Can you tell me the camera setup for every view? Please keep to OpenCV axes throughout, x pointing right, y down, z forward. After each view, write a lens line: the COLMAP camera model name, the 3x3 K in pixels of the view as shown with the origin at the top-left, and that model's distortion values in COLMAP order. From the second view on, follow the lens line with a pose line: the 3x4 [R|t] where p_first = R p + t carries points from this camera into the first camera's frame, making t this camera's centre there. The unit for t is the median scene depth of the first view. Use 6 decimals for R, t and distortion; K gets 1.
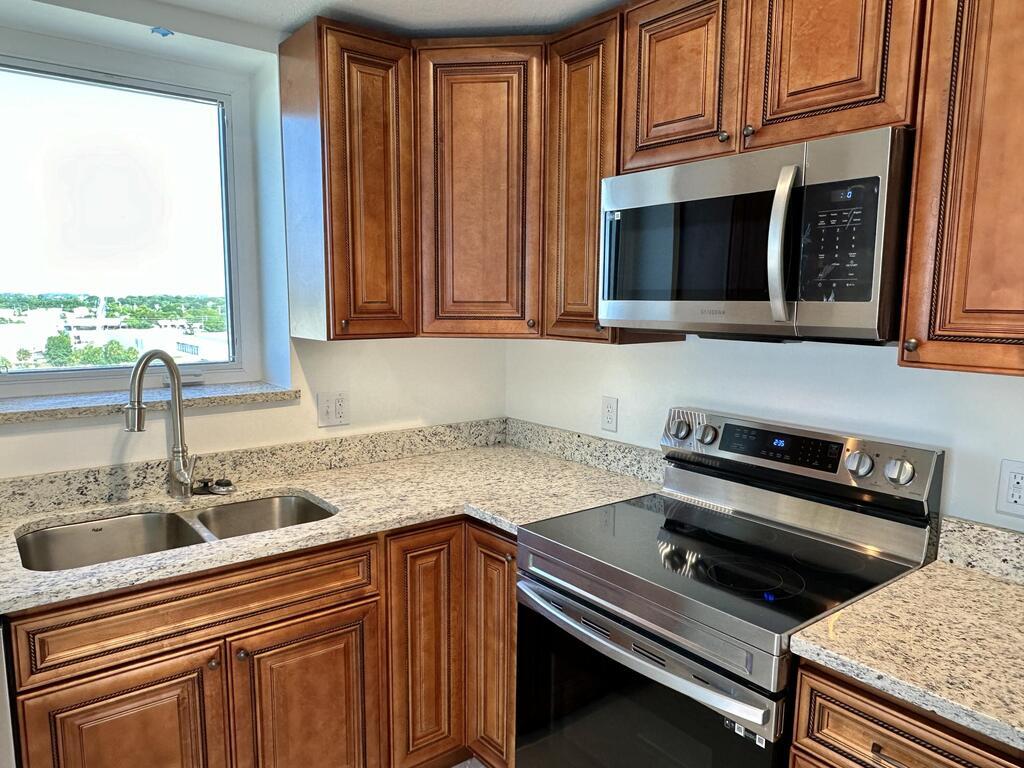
lens RADIAL K [[710.5, 0, 510.1], [0, 710.5, 396.2], [0, 0, 1]] dist [-0.006001, -0.004363]
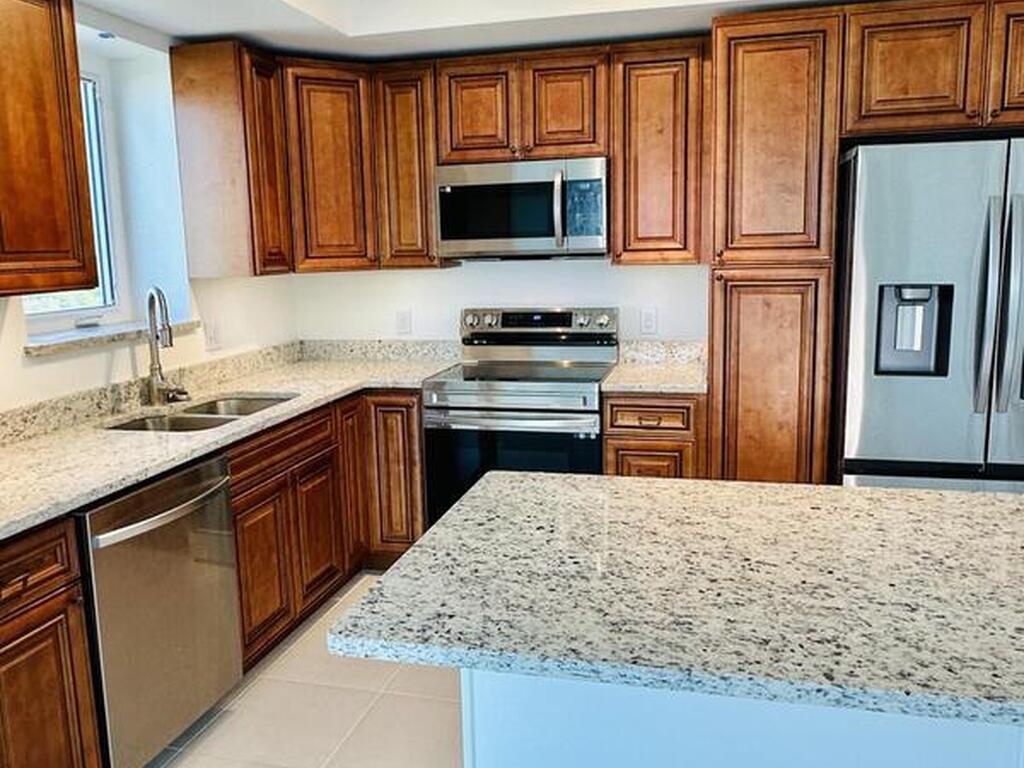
lens RADIAL K [[870.0, 0, 510.1], [0, 870.0, 384.1], [0, 0, 1]] dist [0.003314, -0.006905]
pose [[0.781712, -0.124986, 0.610987, -0.921974], [0.117360, 0.991690, 0.052710, 0.096367], [-0.612497, 0.030501, 0.789884, -0.612097]]
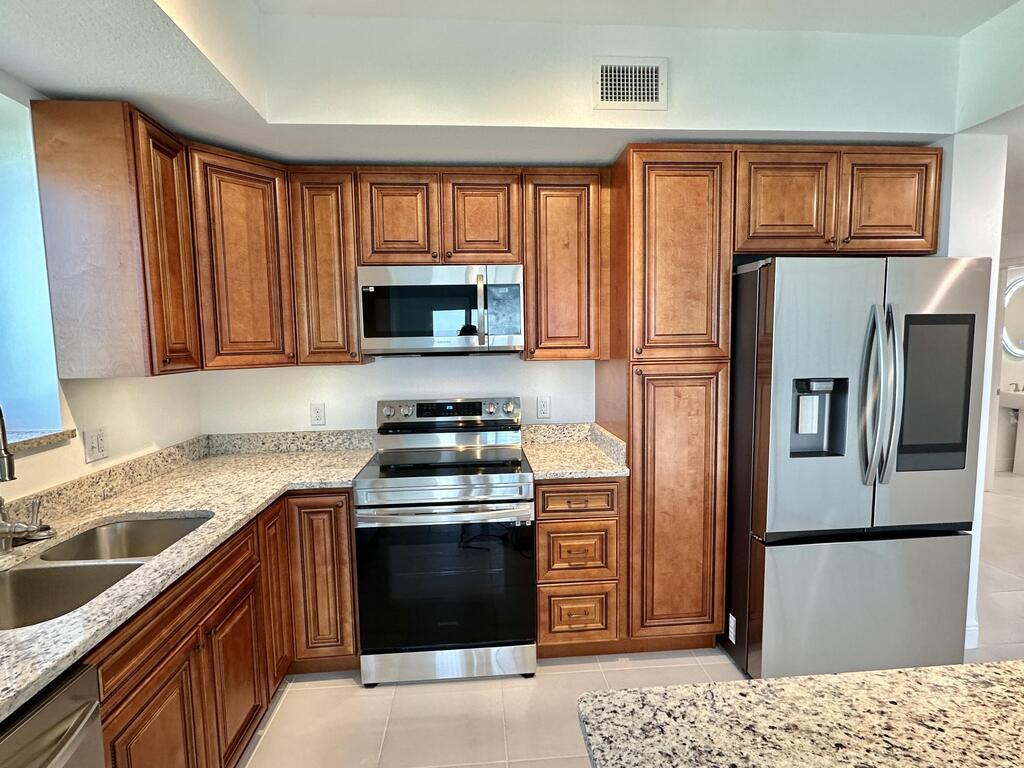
lens RADIAL K [[511.3, 0, 513.2], [0, 511.3, 388.2], [0, 0, 1]] dist [-0.004330, 0.002167]
pose [[0.543334, -0.093391, 0.834306, -0.638251], [0.138699, 0.990122, 0.020507, 0.006406], [-0.827980, 0.104575, 0.550921, 0.047732]]
